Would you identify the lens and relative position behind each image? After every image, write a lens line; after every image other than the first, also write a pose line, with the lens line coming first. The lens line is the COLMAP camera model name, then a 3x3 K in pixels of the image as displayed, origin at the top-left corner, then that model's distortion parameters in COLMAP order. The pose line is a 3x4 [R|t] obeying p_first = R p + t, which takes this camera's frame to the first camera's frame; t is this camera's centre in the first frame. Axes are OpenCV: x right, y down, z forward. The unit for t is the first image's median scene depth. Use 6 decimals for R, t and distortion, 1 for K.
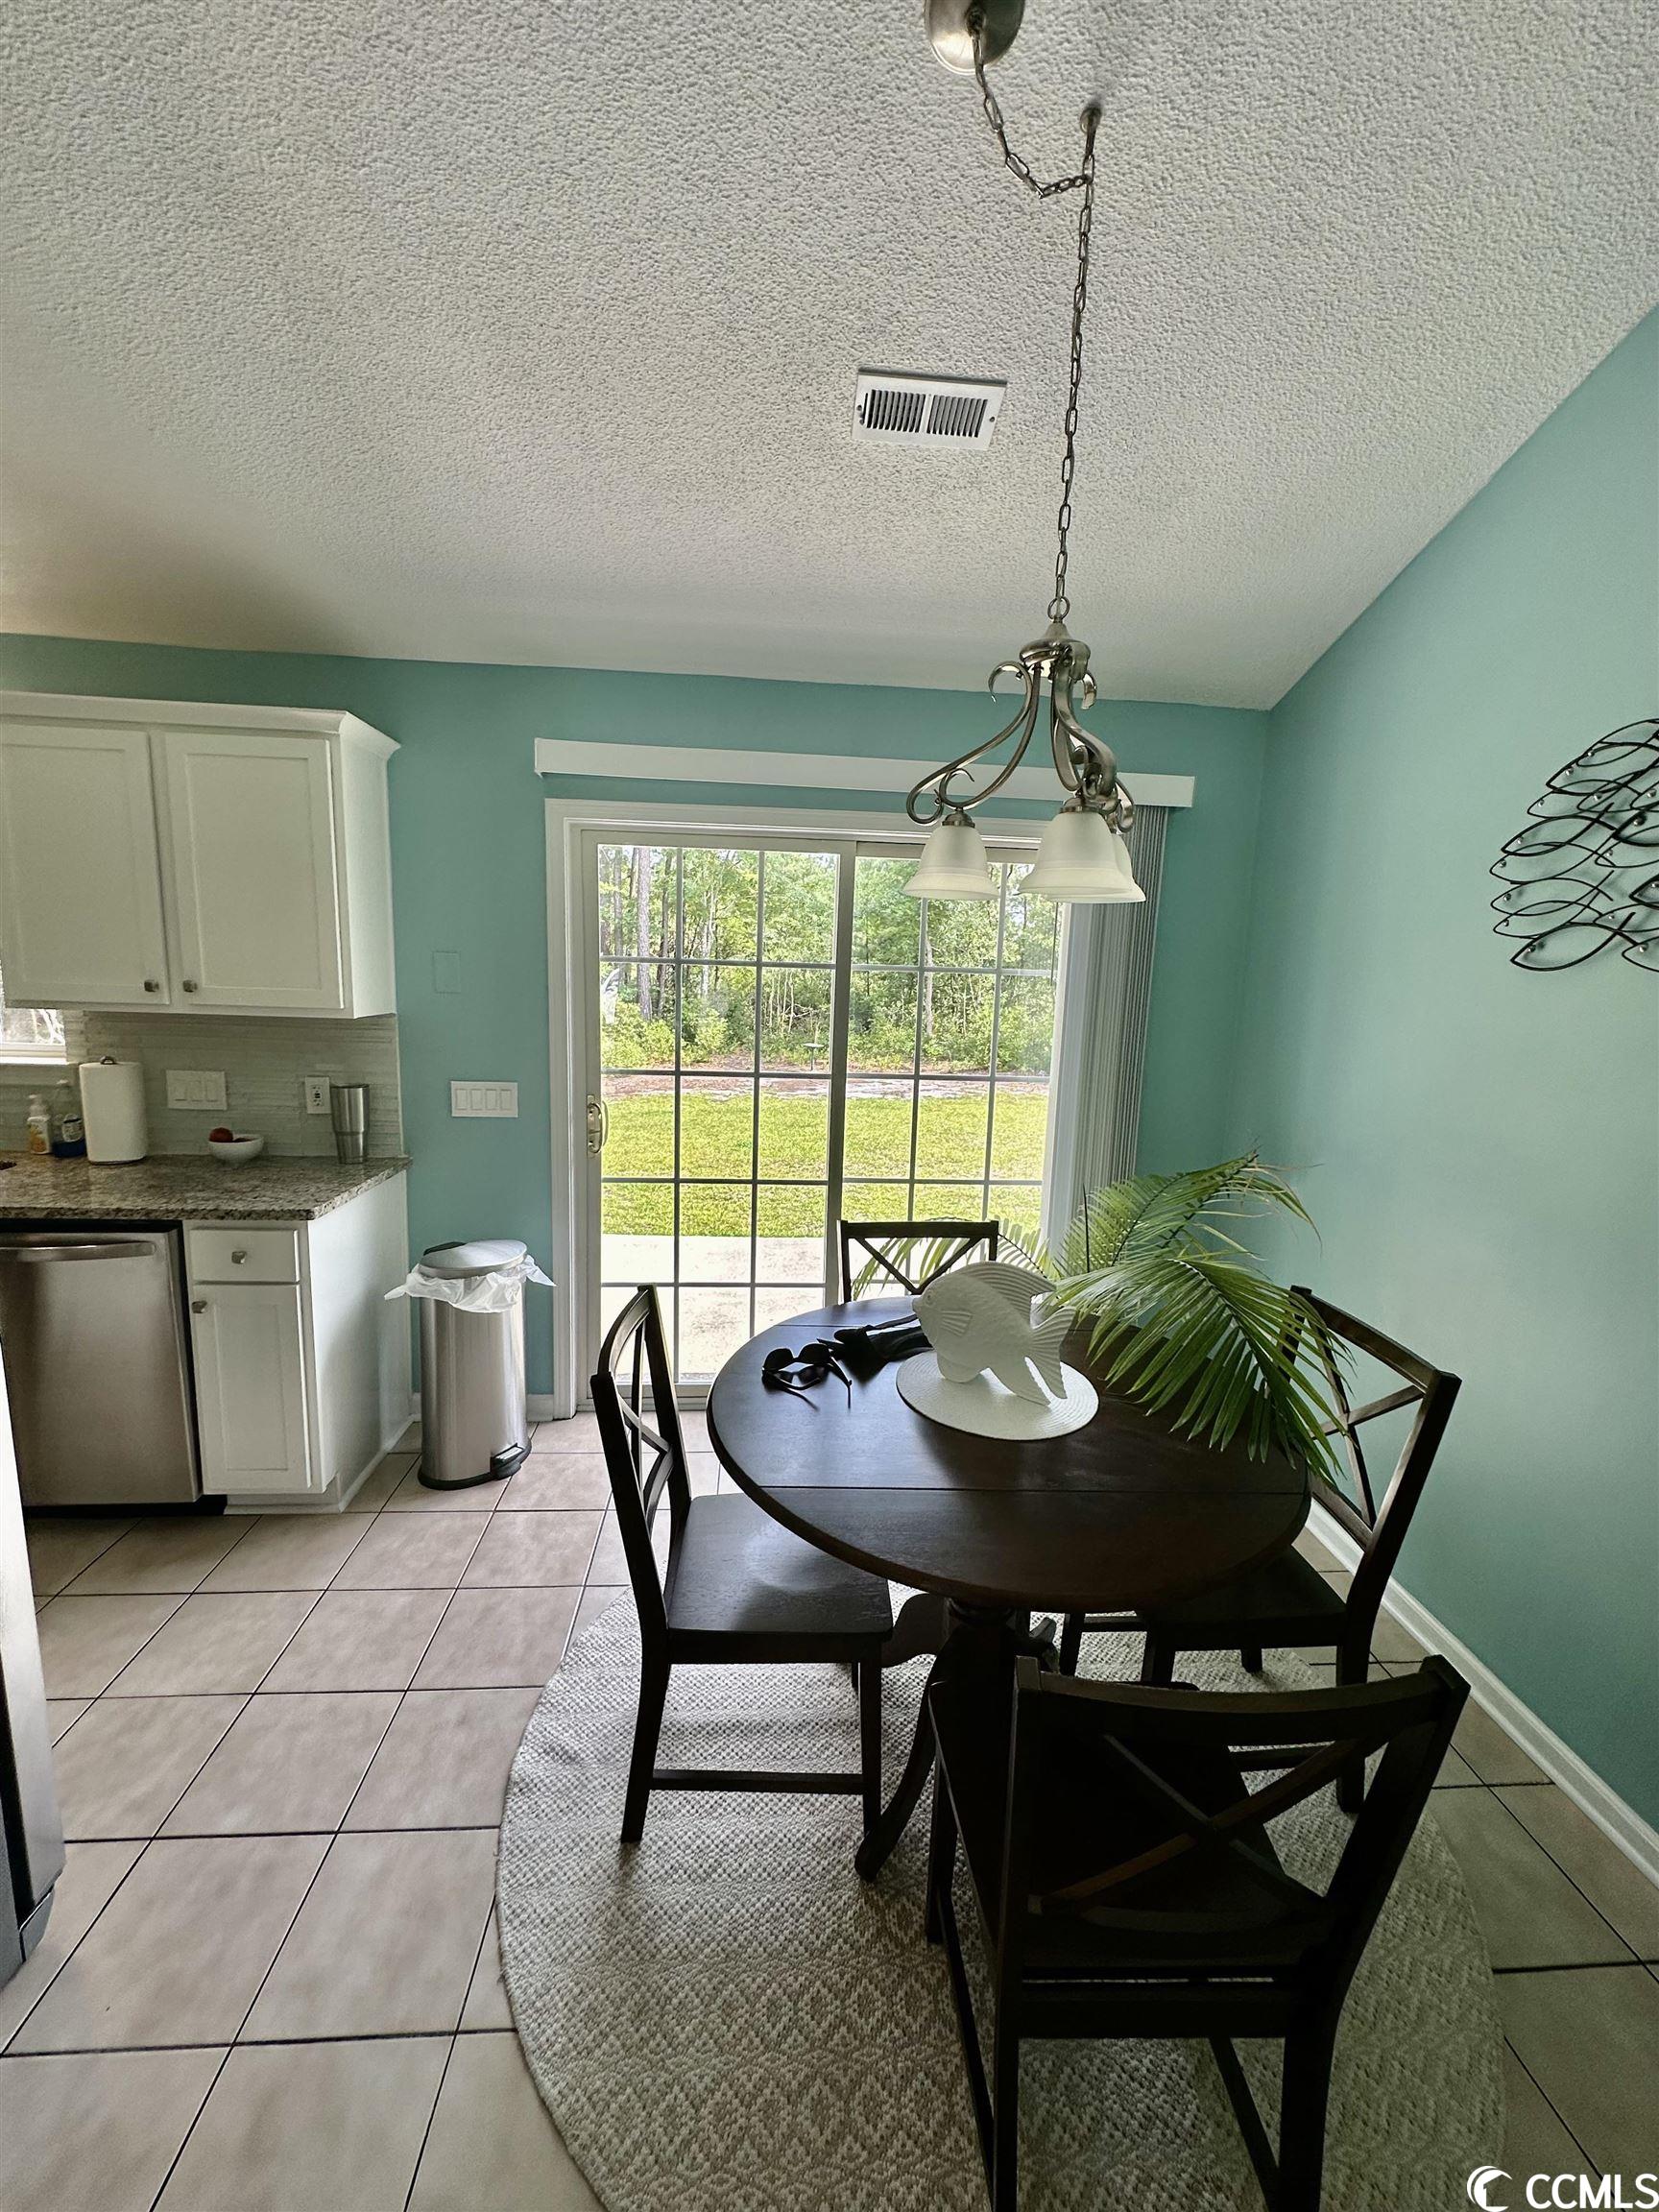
lens RADIAL K [[879.4, 0, 829.5], [0, 879.4, 1106.0], [0, 0, 1]] dist [-0.000795, -0.000057]
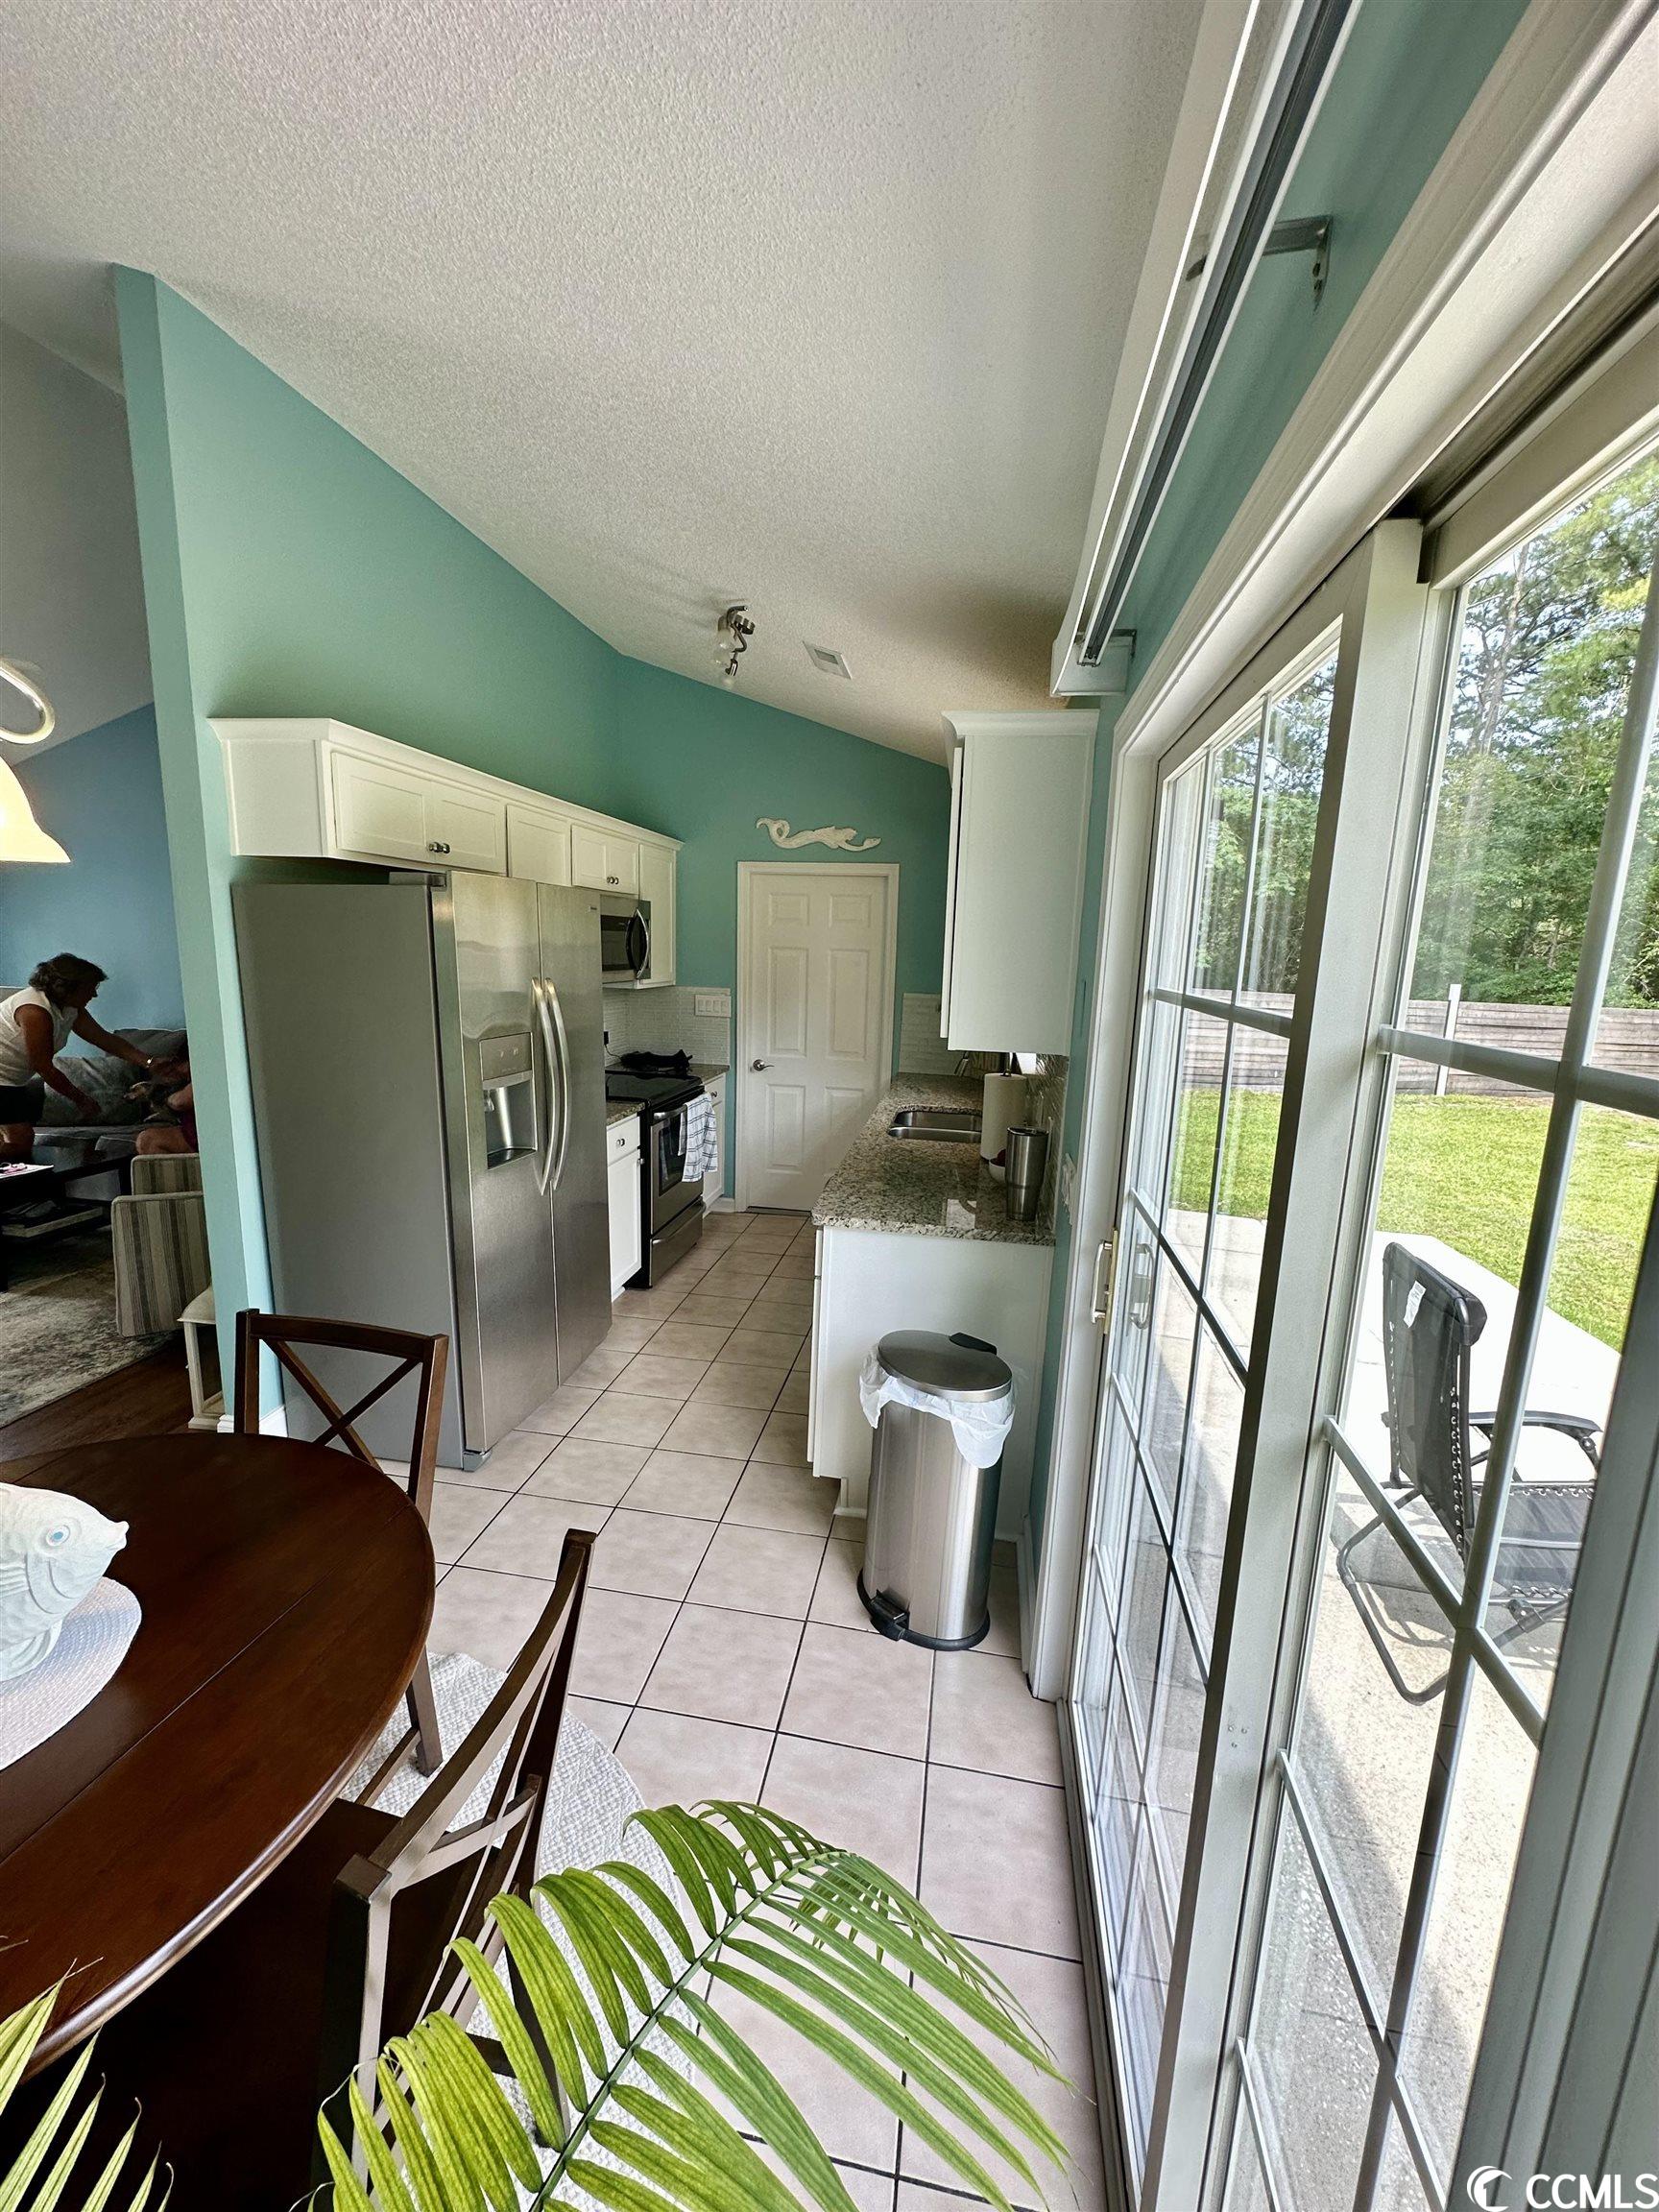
lens RADIAL K [[883.7, 0, 825.8], [0, 883.7, 1106.0], [0, 0, 1]] dist [-0.001051, 0.000148]
pose [[-0.244072, 0.134782, -0.960345, 0.370156], [-0.188321, 0.964855, 0.183277, -0.184422], [0.951296, 0.225586, -0.210112, 1.067865]]
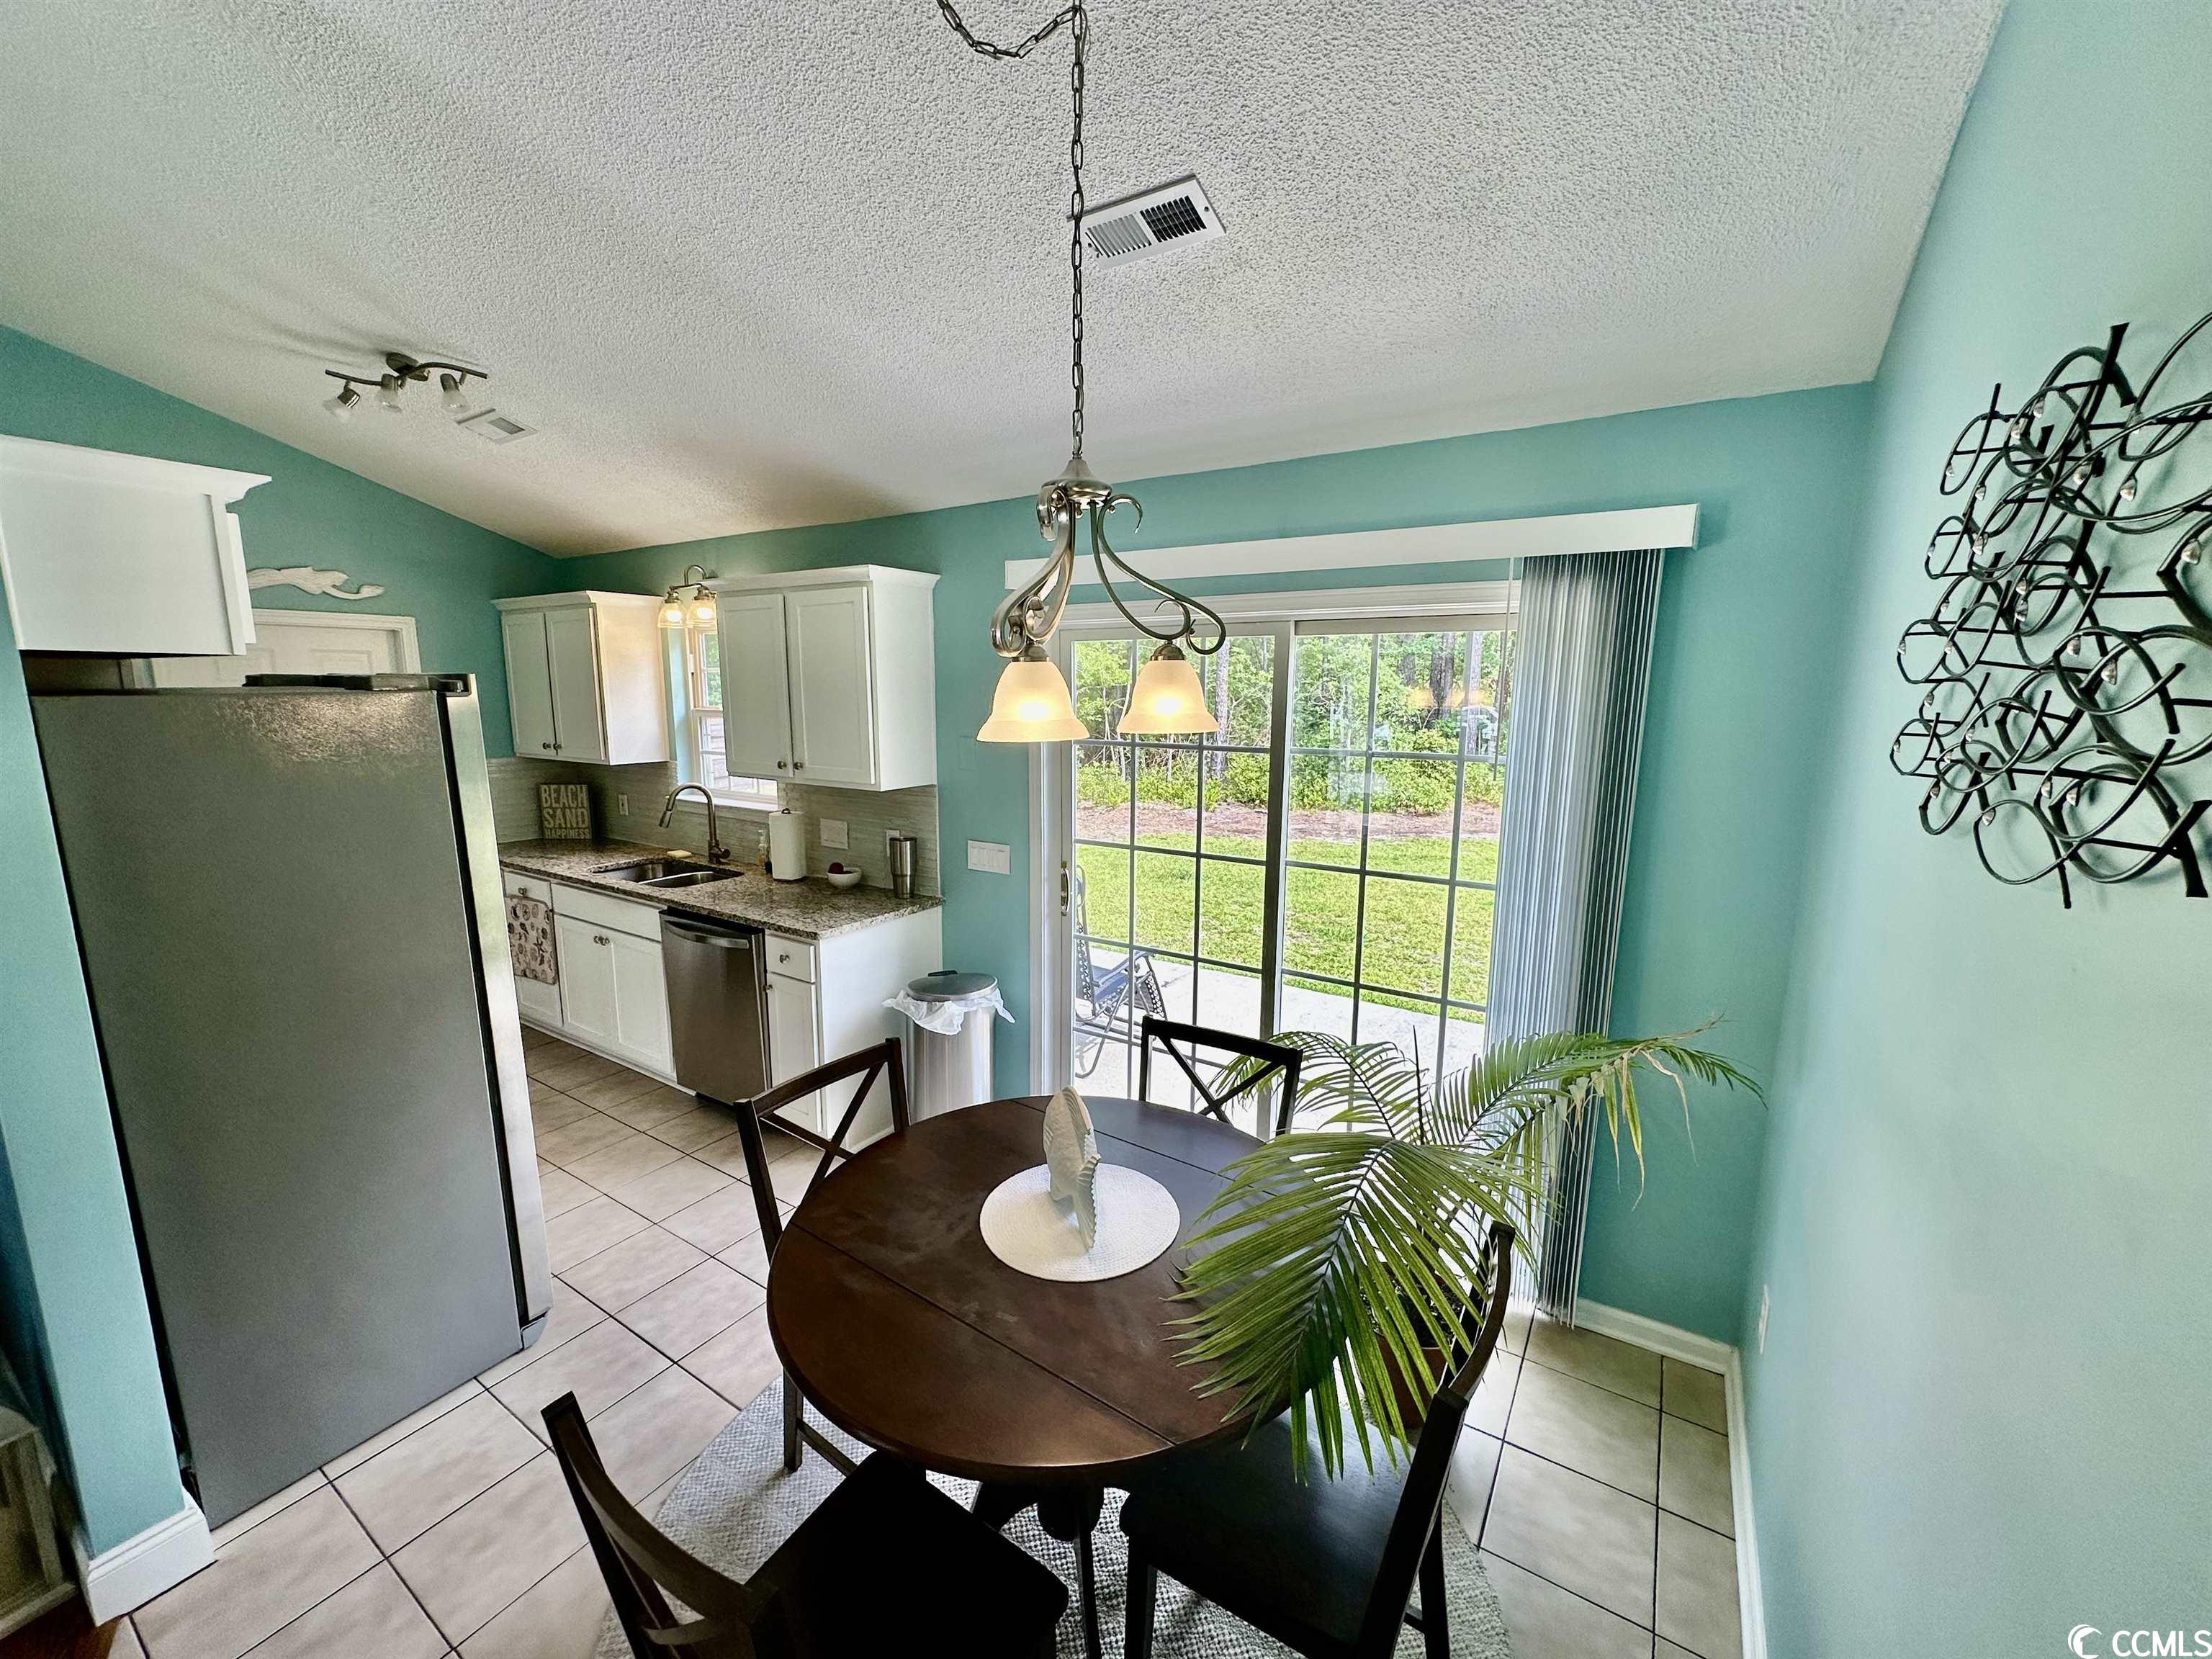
lens RADIAL K [[879.4, 0, 1095.2], [0, 879.4, 829.0], [0, 0, 1]] dist [-0.000795, -0.000057]
pose [[0.796770, 0.067857, -0.600460, 0.505130], [-0.072991, 0.997207, 0.015838, -0.085990], [0.599858, 0.031209, 0.799498, 0.136788]]
